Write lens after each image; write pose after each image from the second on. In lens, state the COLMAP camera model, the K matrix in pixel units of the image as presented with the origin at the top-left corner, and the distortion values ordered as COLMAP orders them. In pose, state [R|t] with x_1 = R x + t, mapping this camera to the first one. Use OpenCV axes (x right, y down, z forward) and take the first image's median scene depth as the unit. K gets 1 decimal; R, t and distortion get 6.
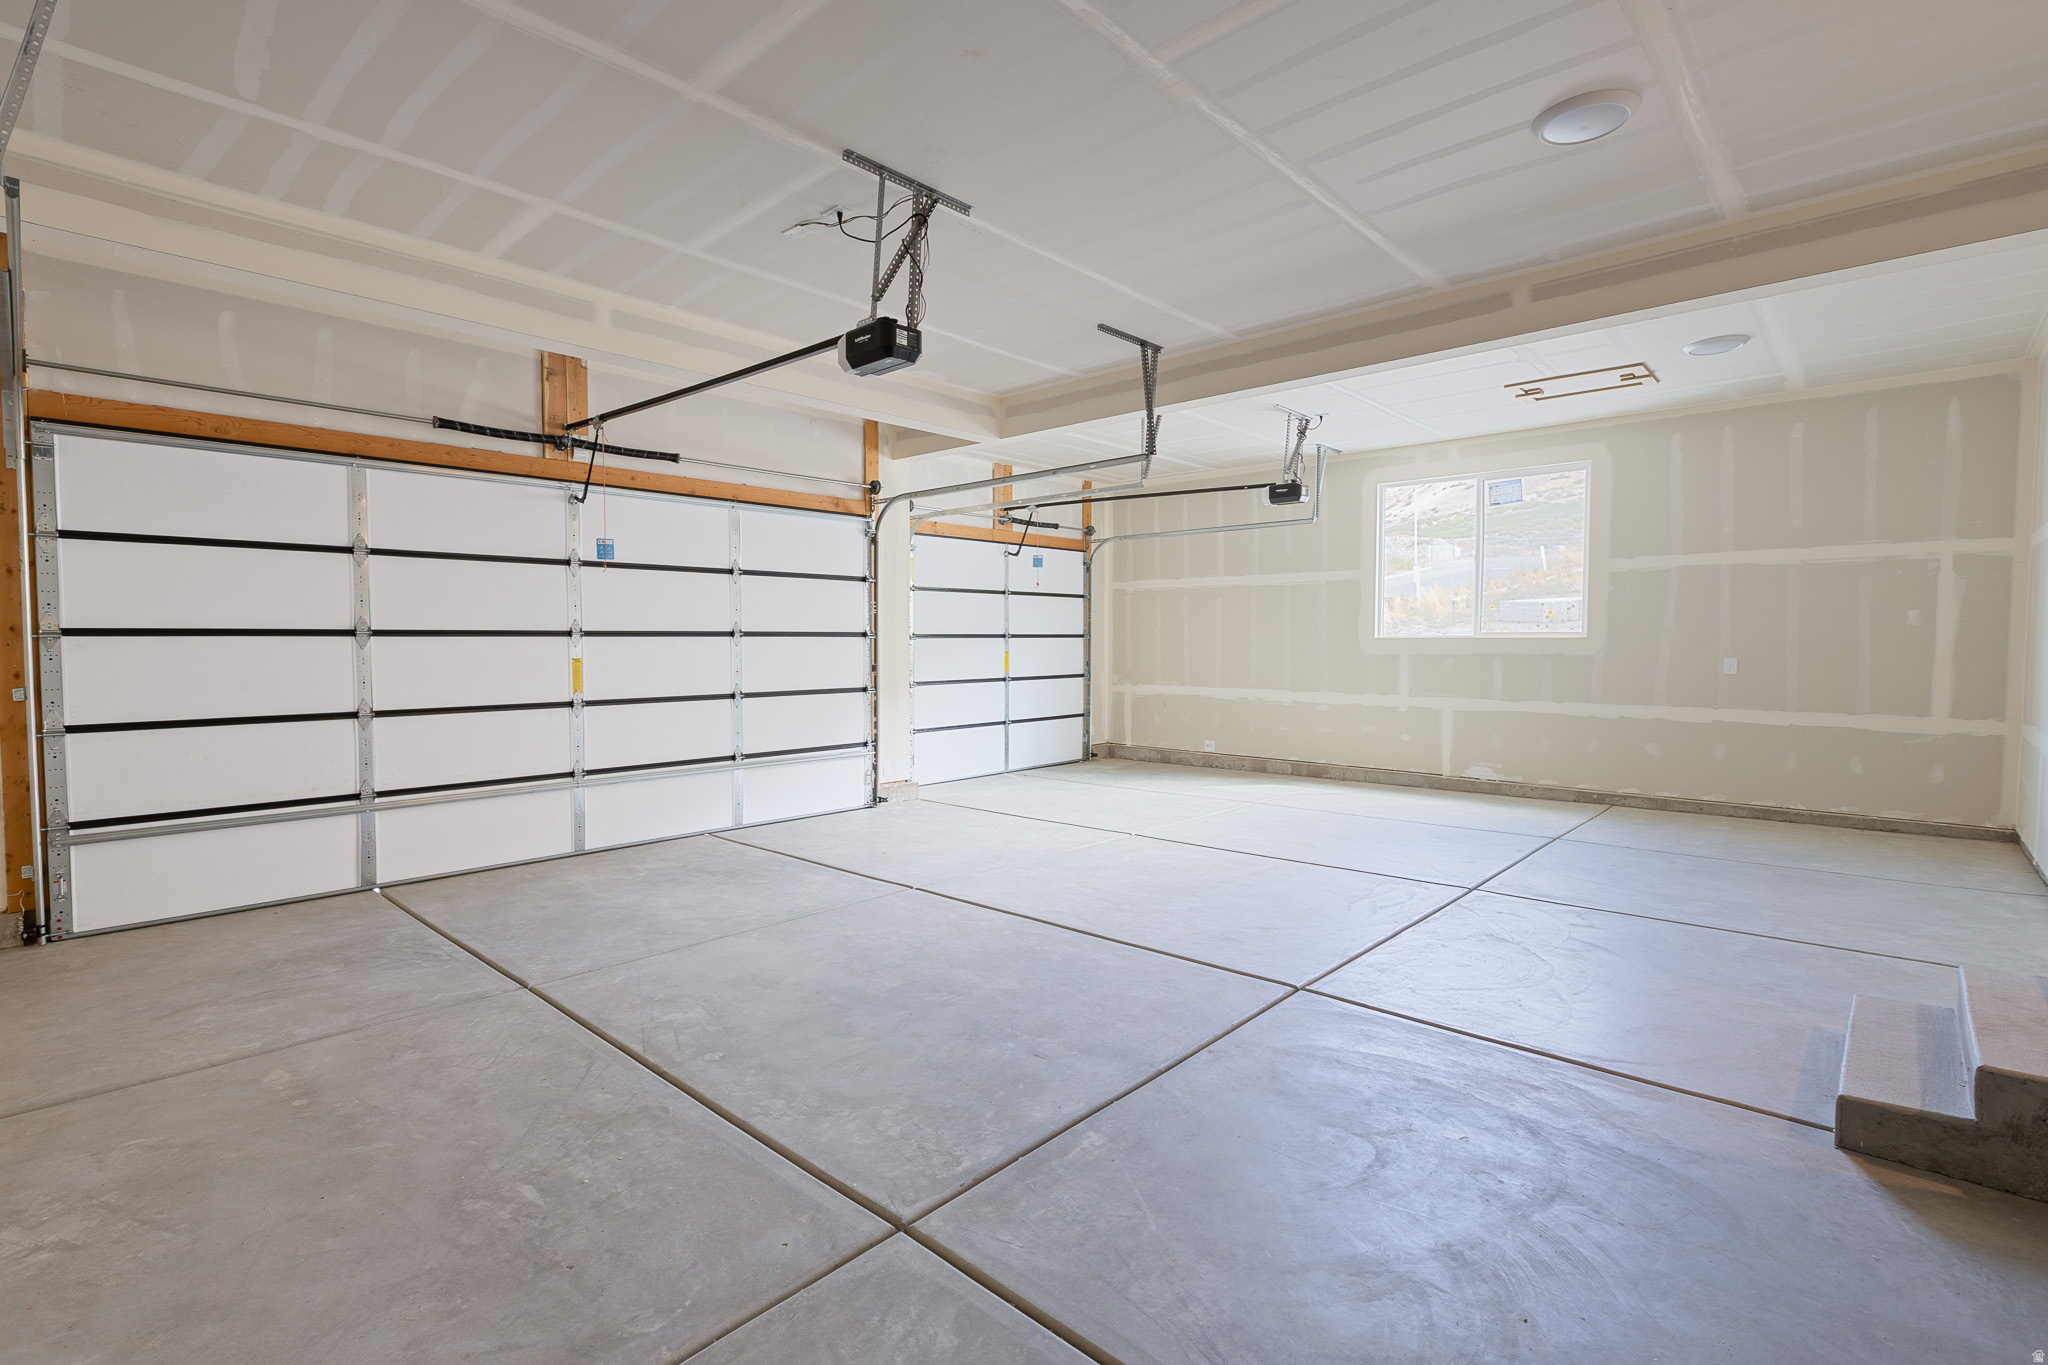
lens RADIAL K [[937.9, 0, 1002.5], [0, 937.9, 677.5], [0, 0, 1]] dist [0.000629, 0.000244]
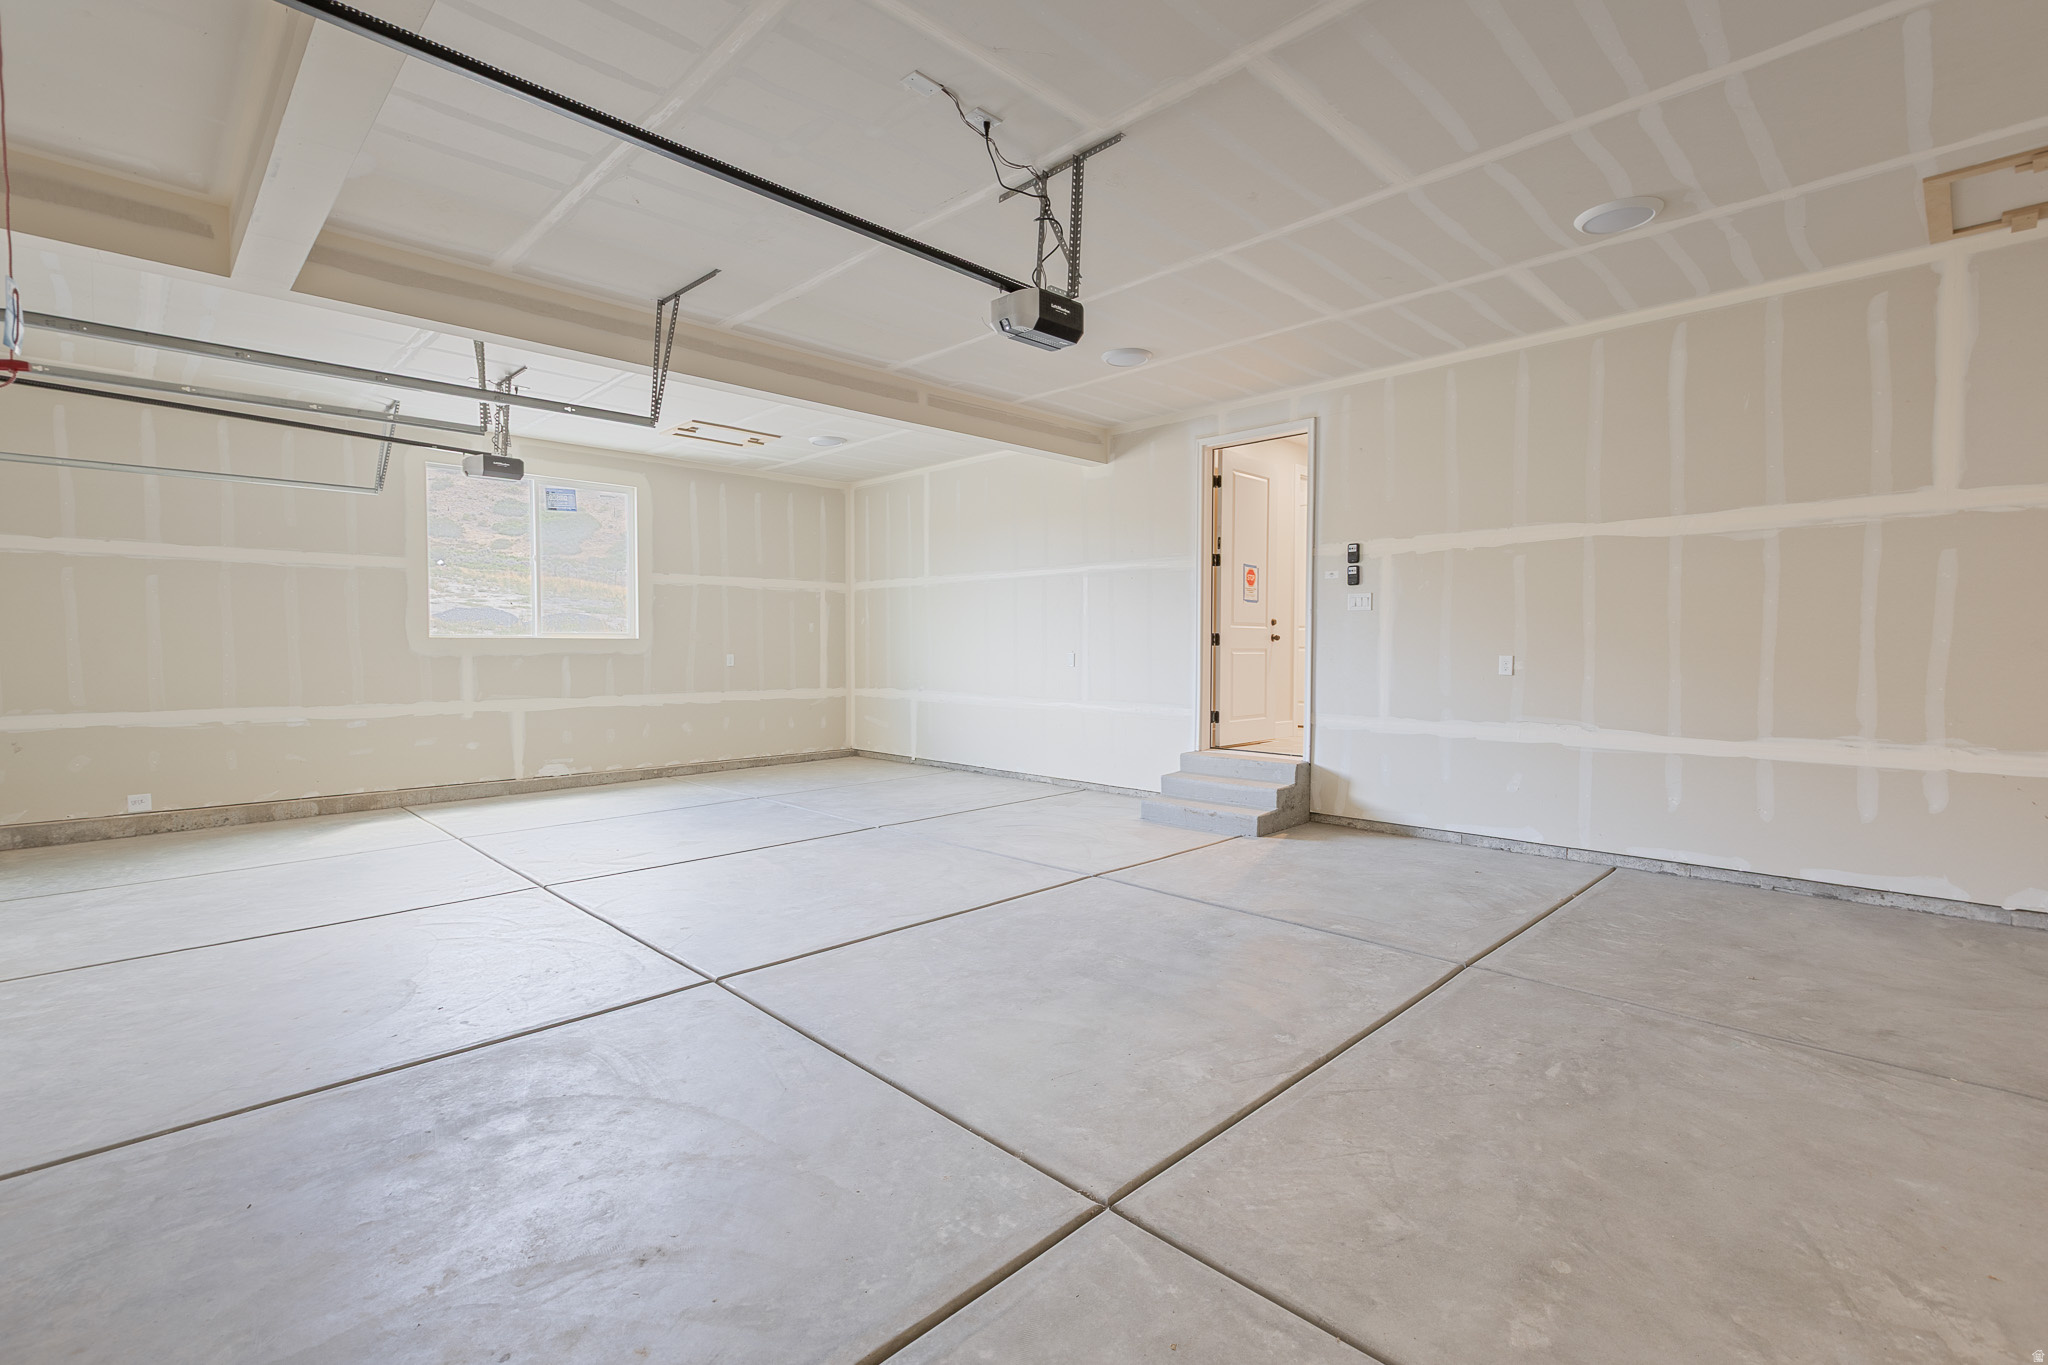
lens RADIAL K [[937.9, 0, 1002.5], [0, 937.9, 677.5], [0, 0, 1]] dist [0.000629, 0.000244]
pose [[0.043558, -0.032969, 0.998507, -1.023723], [0.040504, 0.998692, 0.031209, -0.024242], [-0.998229, 0.039084, 0.044837, 0.960544]]
